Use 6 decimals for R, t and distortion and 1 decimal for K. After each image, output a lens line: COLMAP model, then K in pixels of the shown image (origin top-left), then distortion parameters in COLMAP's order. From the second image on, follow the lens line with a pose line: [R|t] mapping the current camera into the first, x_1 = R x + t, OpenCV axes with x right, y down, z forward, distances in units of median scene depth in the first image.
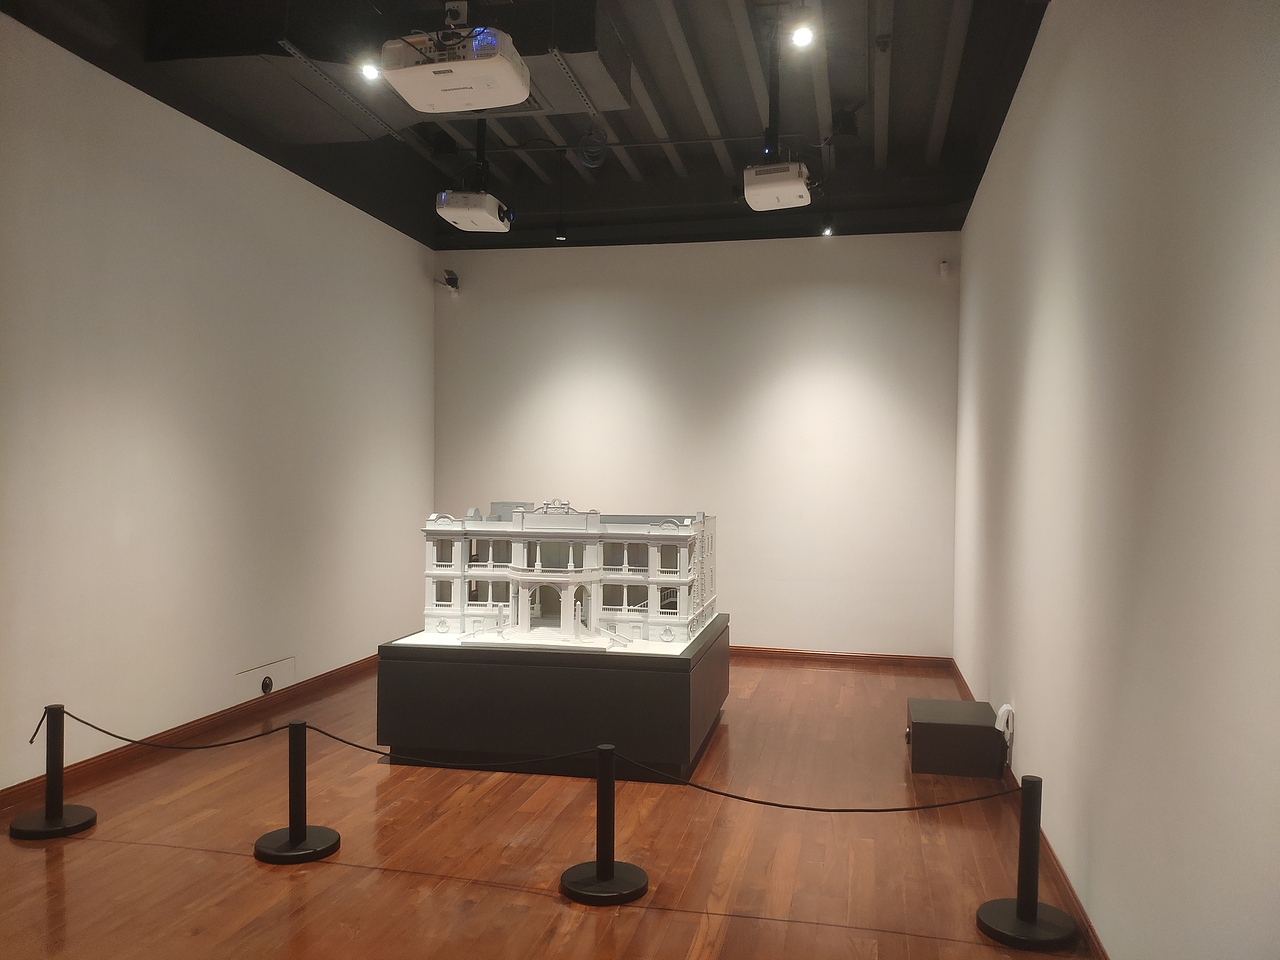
lens RADIAL K [[985.5, 0, 632.8], [0, 985.5, 491.5], [0, 0, 1]] dist [0.044110, -0.110582]
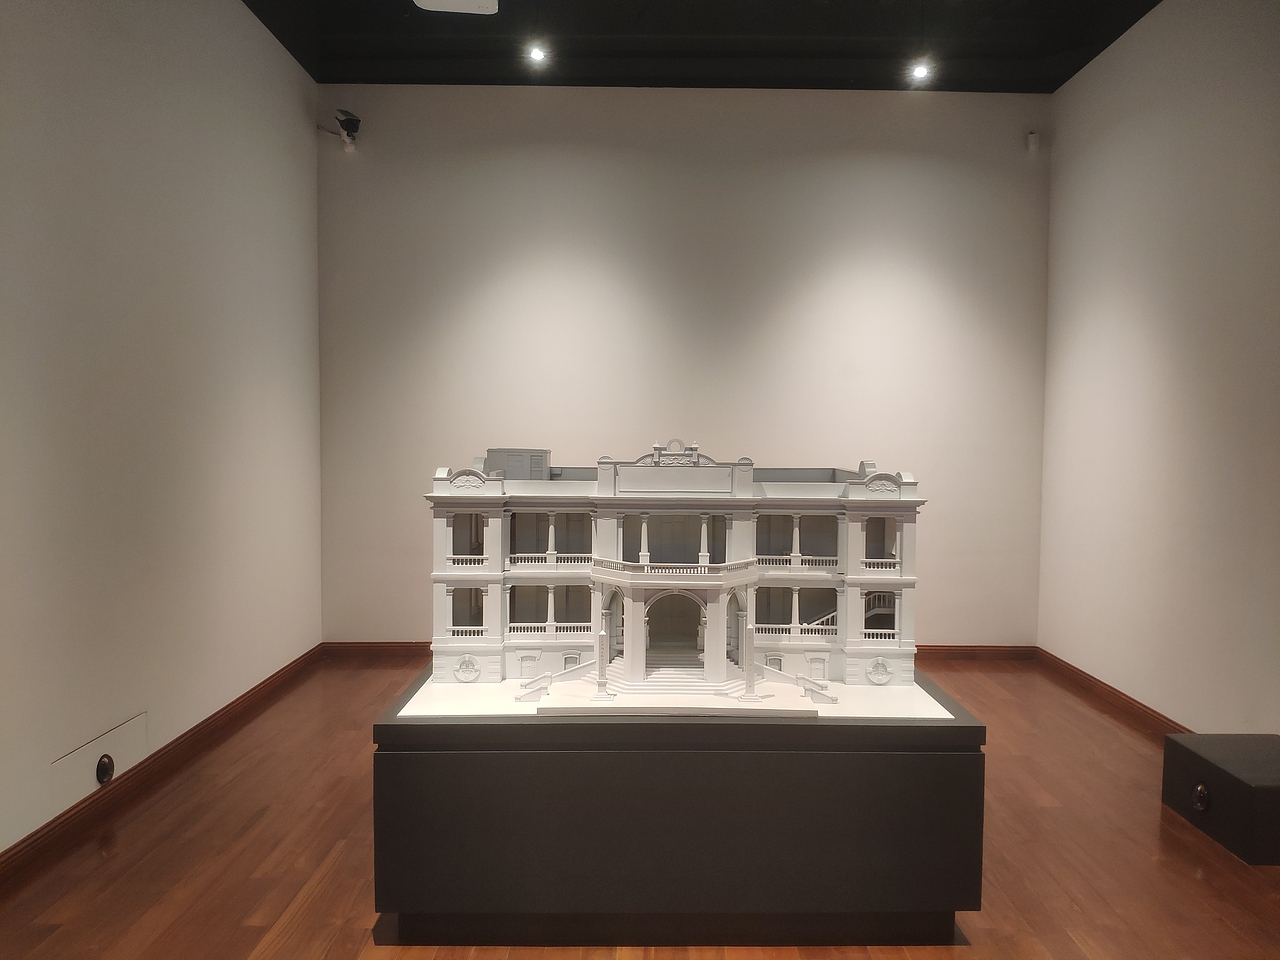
lens RADIAL K [[985.5, 0, 632.8], [0, 985.5, 491.5], [0, 0, 1]] dist [0.044110, -0.110582]
pose [[0.978016, -0.012260, 0.208168, -0.220340], [0.002293, 0.998842, 0.048055, 0.010188], [-0.208516, -0.046522, 0.976912, 0.453458]]
